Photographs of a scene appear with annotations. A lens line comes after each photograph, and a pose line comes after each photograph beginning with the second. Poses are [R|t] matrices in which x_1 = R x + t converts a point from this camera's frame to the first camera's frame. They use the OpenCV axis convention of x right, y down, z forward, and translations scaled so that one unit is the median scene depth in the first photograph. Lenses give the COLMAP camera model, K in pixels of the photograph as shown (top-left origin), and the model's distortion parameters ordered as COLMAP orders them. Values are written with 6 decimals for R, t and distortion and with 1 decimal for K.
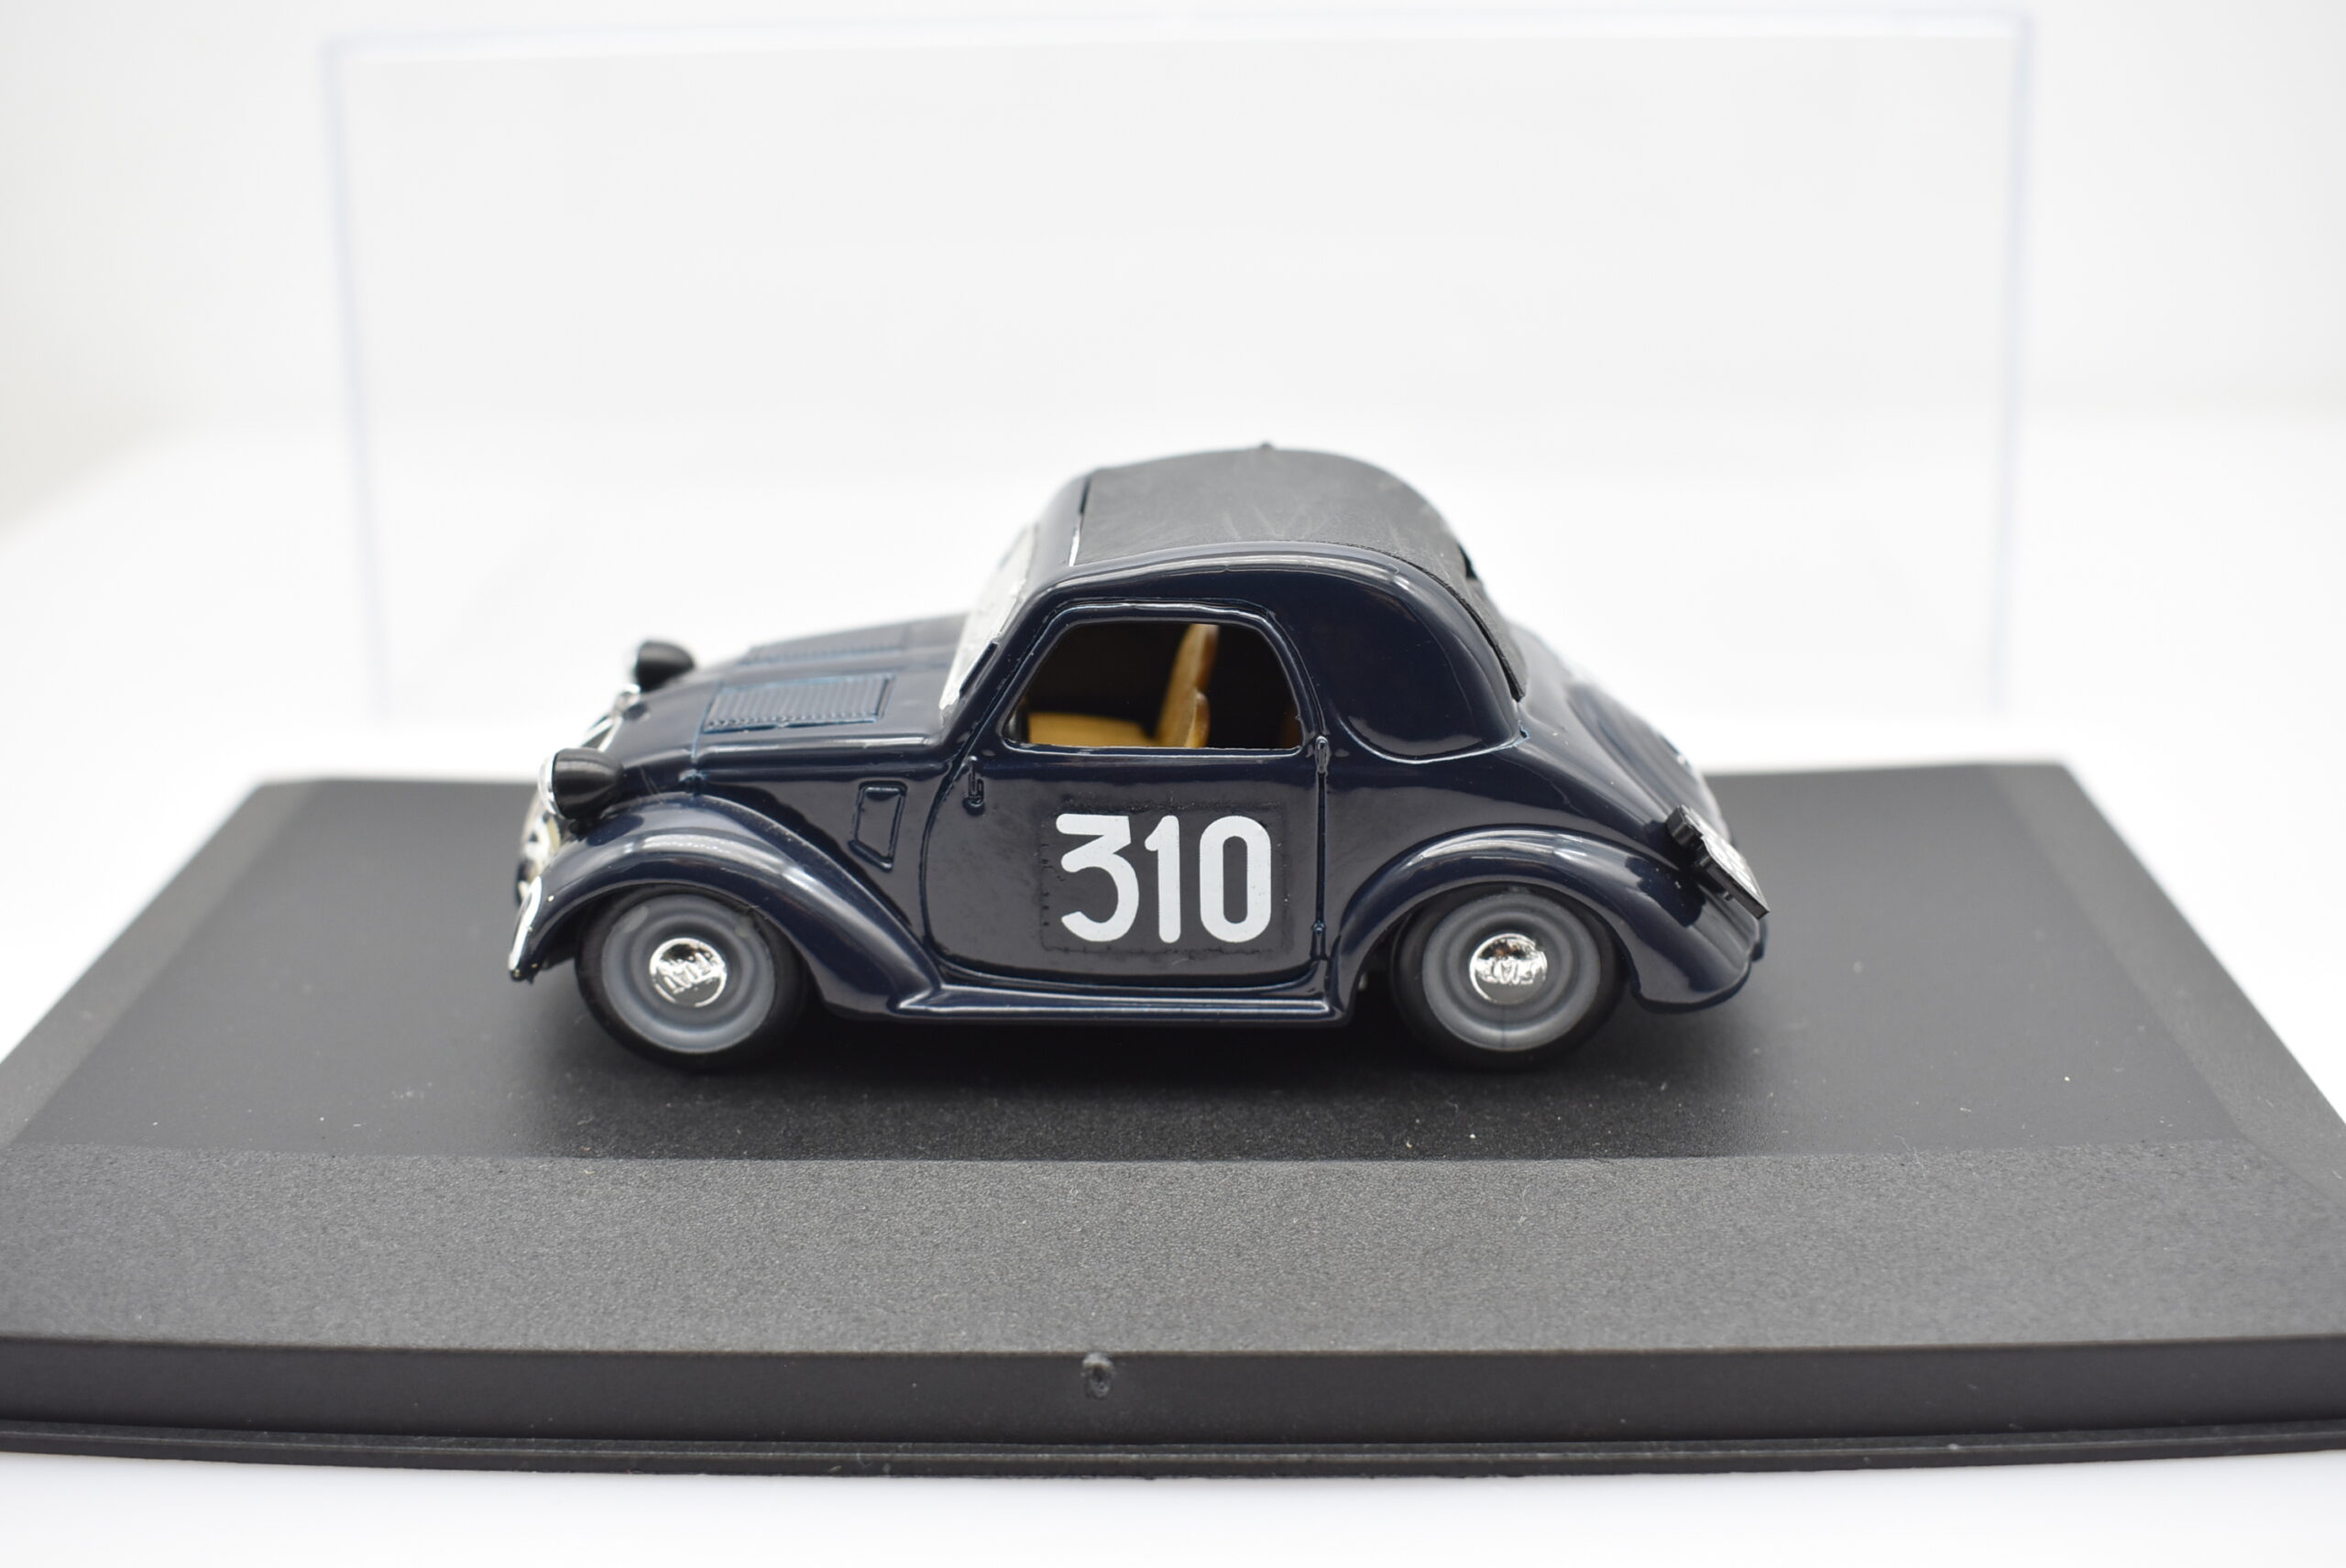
lens RADIAL K [[2350.8, 0, 1173.0], [0, 2350.8, 784.0], [0, 0, 1]] dist [-0.088084, -0.002638]
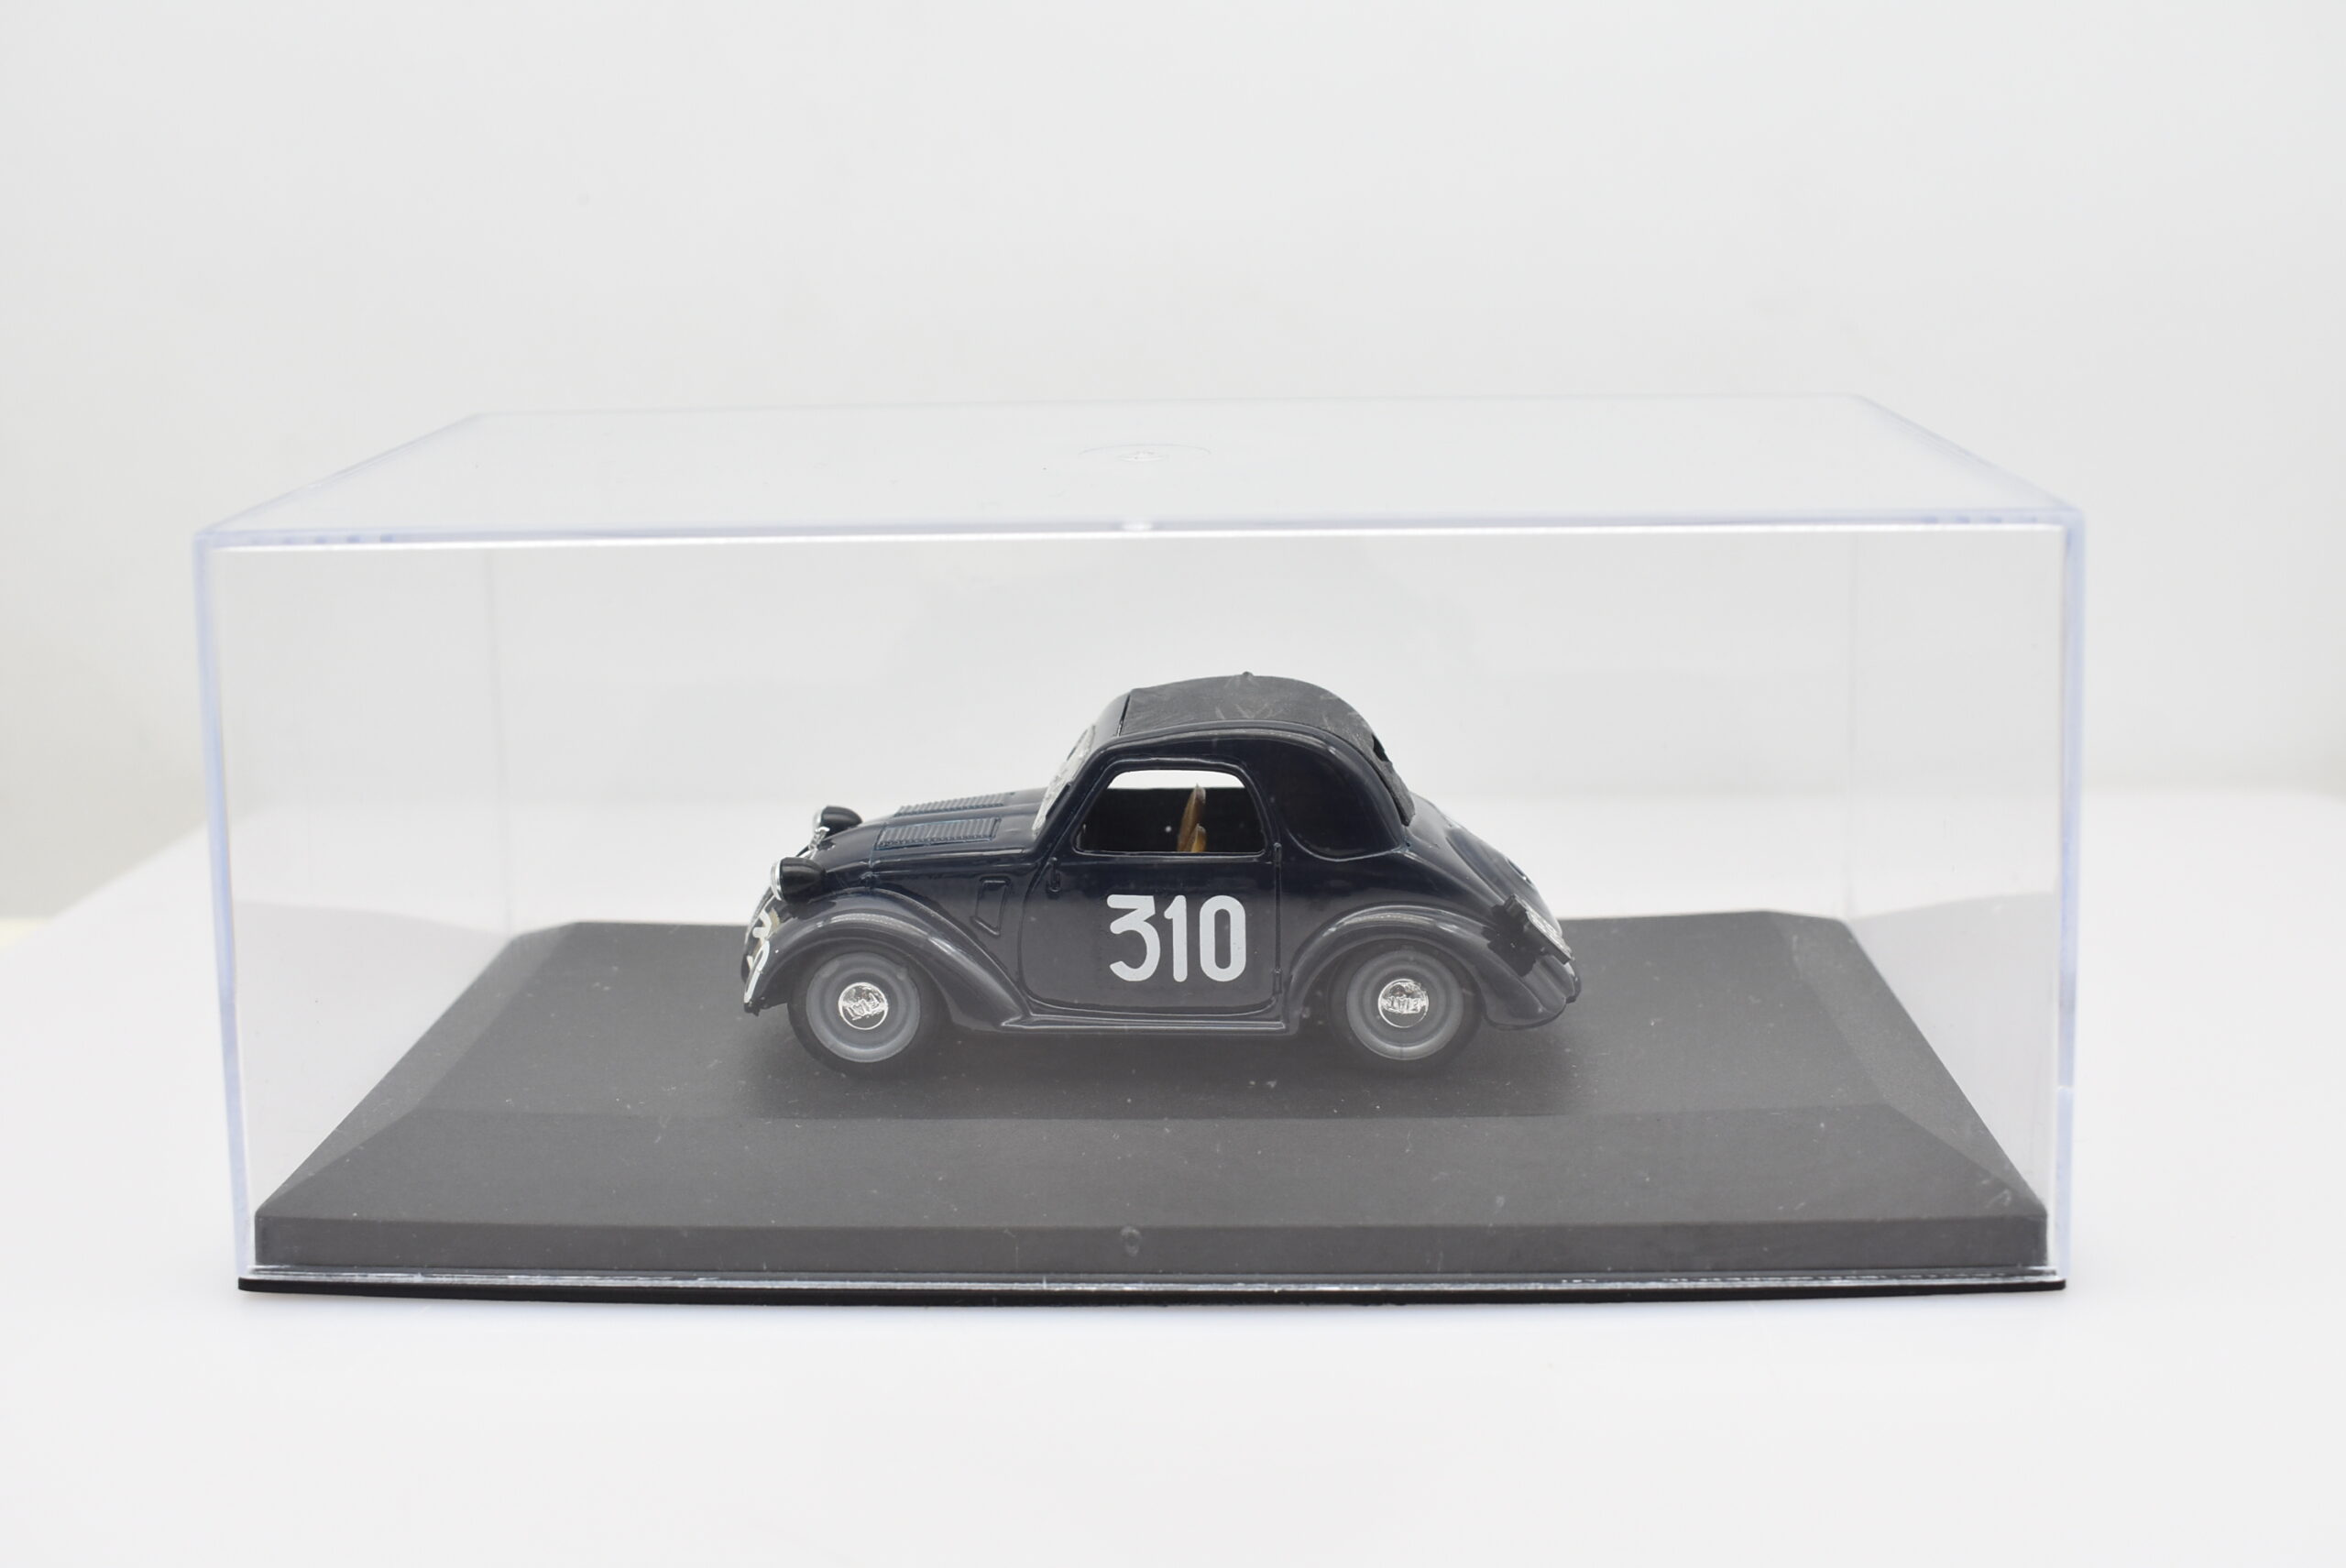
lens RADIAL K [[2350.8, 0, 1173.0], [0, 2350.8, 784.0], [0, 0, 1]] dist [-0.088084, -0.002638]
pose [[0.999865, 0.002394, -0.016260, 0.018444], [-0.004856, 0.988199, -0.153100, 0.173350], [0.015701, 0.153158, 0.988077, -0.531183]]
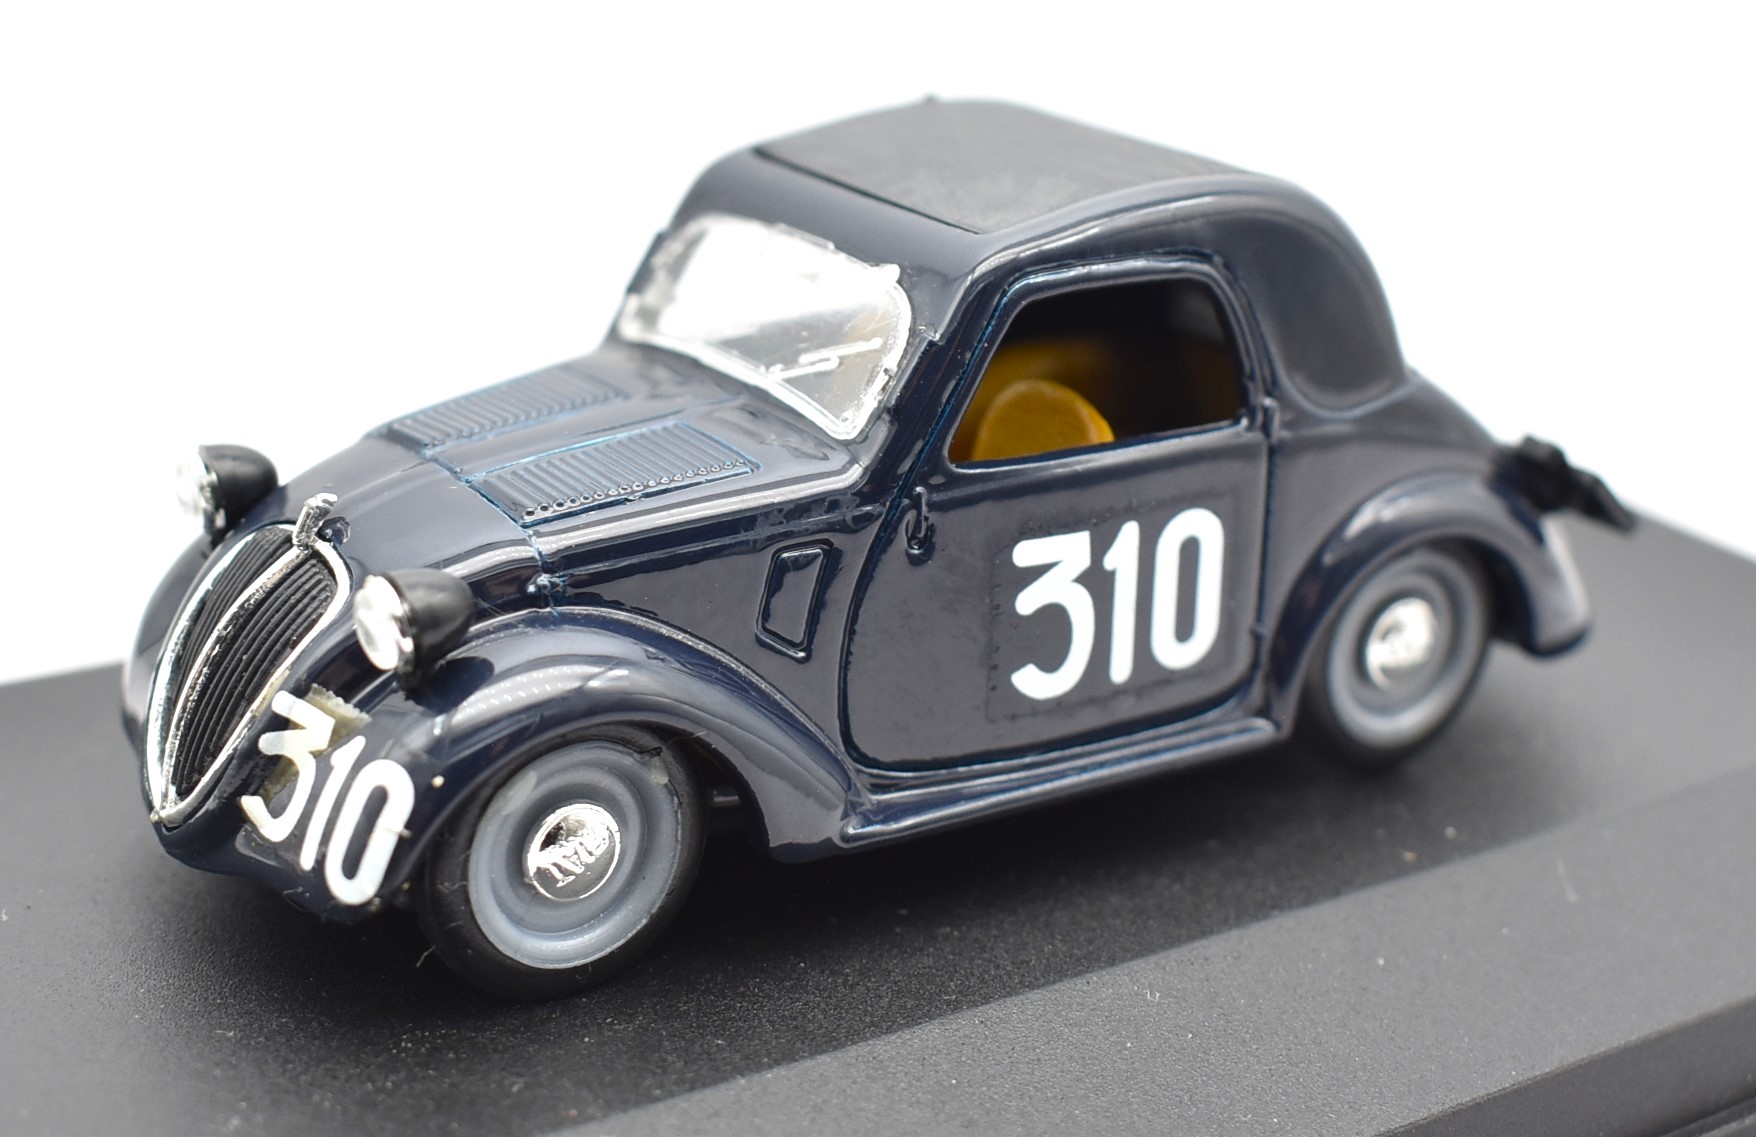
lens RADIAL K [[3258.3, 0, 877.6], [0, 3258.3, 636.0], [0, 0, 1]] dist [0.004096, -0.006153]
pose [[0.807713, -0.170291, 0.564447, -0.703114], [0.191165, 0.981300, 0.022499, 0.009703], [-0.557723, 0.089730, 0.825163, 0.107497]]
